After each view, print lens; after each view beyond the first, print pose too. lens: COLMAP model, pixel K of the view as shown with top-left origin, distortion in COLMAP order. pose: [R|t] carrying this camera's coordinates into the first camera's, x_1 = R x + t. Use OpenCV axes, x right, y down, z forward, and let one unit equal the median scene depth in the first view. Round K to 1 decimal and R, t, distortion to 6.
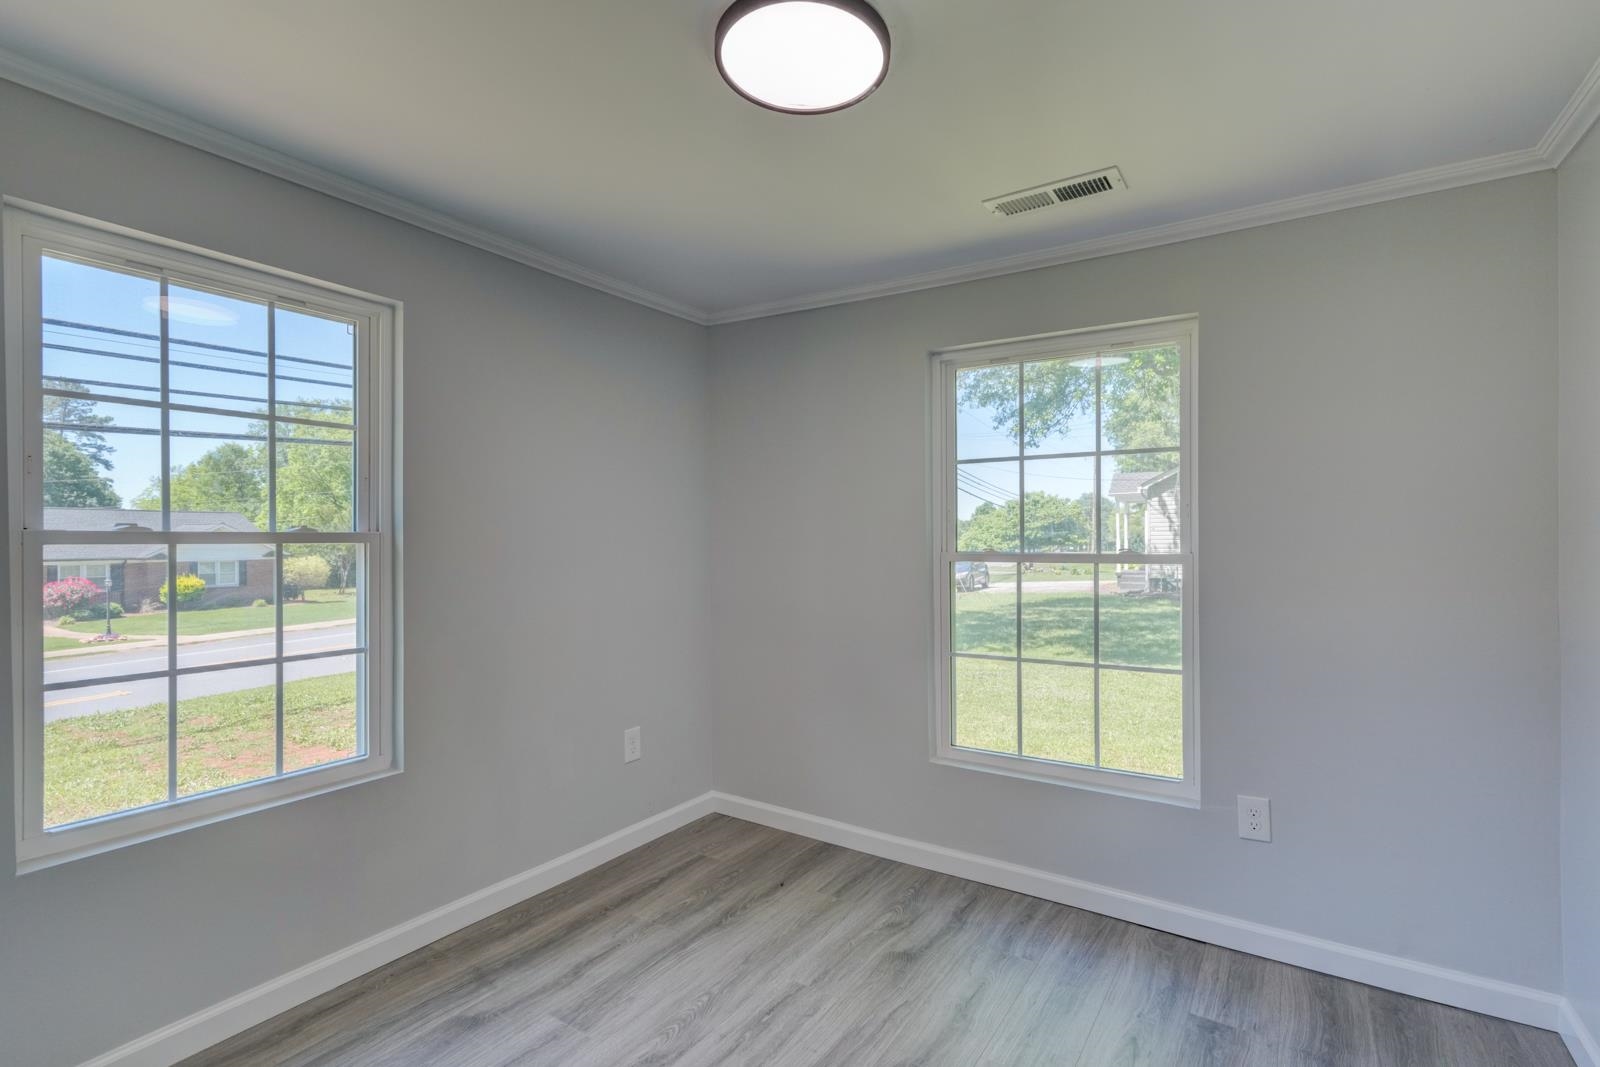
lens RADIAL K [[774.7, 0, 794.3], [0, 774.7, 537.5], [0, 0, 1]] dist [-0.001412, -0.000066]
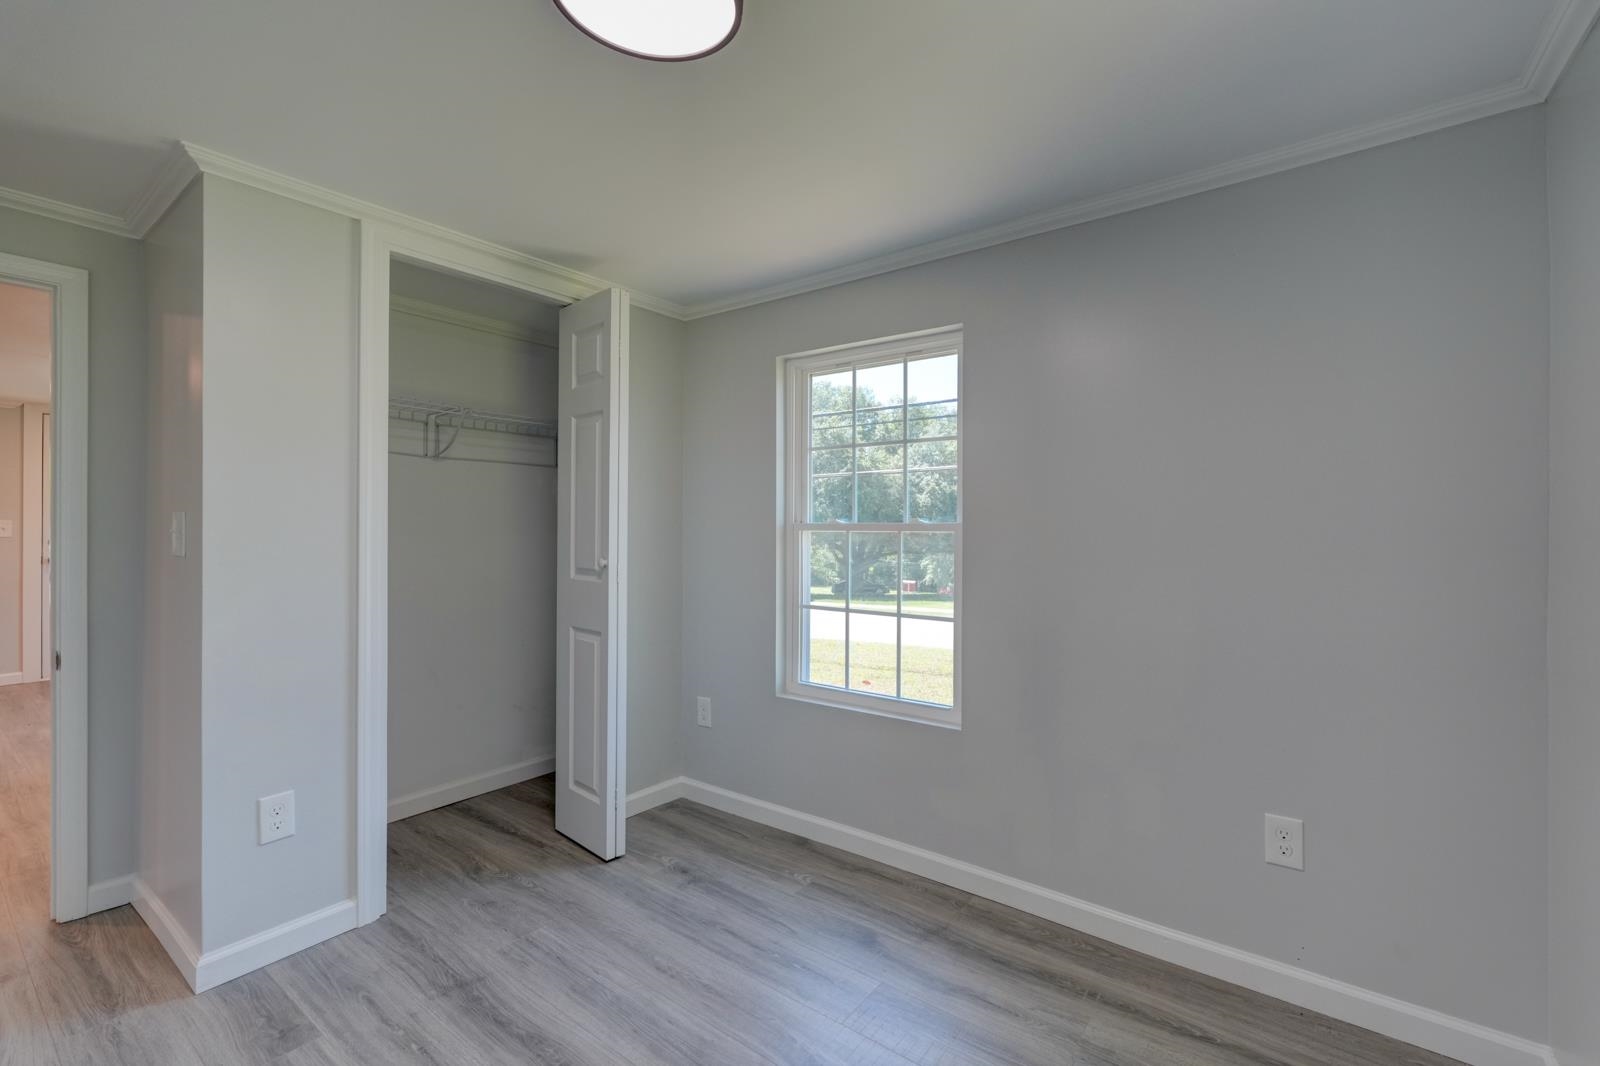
lens RADIAL K [[698.6, 0, 793.1], [0, 698.6, 527.9], [0, 0, 1]] dist [0.001111, -0.000254]
pose [[-0.080340, 0.006527, -0.996746, 0.561136], [0.001917, 0.999978, 0.006394, -0.007544], [0.996766, -0.001397, -0.080351, 0.845228]]
